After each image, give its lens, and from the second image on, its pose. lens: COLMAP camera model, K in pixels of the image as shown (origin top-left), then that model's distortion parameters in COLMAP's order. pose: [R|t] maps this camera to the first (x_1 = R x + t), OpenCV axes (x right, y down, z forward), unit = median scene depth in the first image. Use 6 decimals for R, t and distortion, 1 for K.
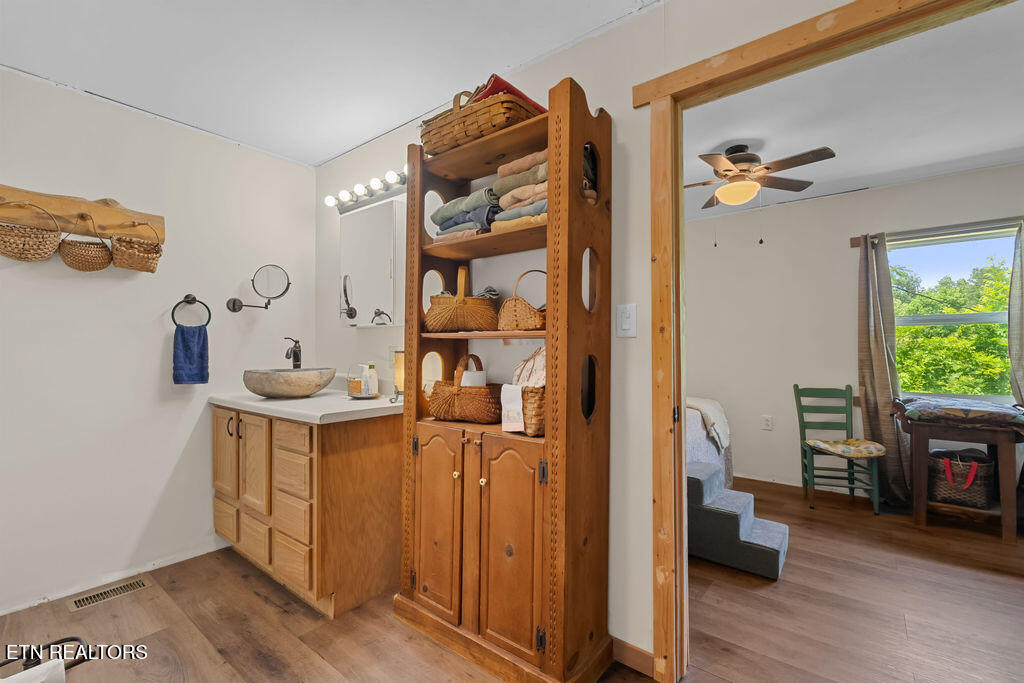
lens RADIAL K [[451.7, 0, 509.0], [0, 451.7, 342.5], [0, 0, 1]] dist [-0.008222, 0.001802]
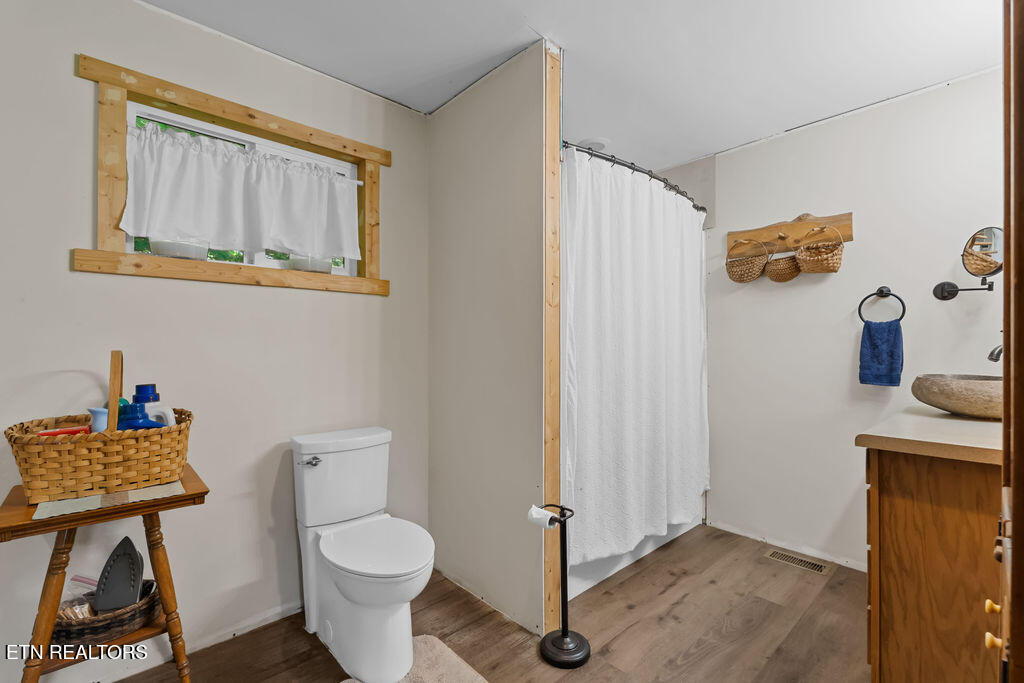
lens RADIAL K [[451.7, 0, 506.9], [0, 451.7, 341.6], [0, 0, 1]] dist [-0.008222, 0.001802]
pose [[-0.164243, -0.010718, -0.986362, 0.355182], [0.012311, 0.999841, -0.012914, 0.006566], [0.986343, -0.014264, -0.164085, 0.455117]]
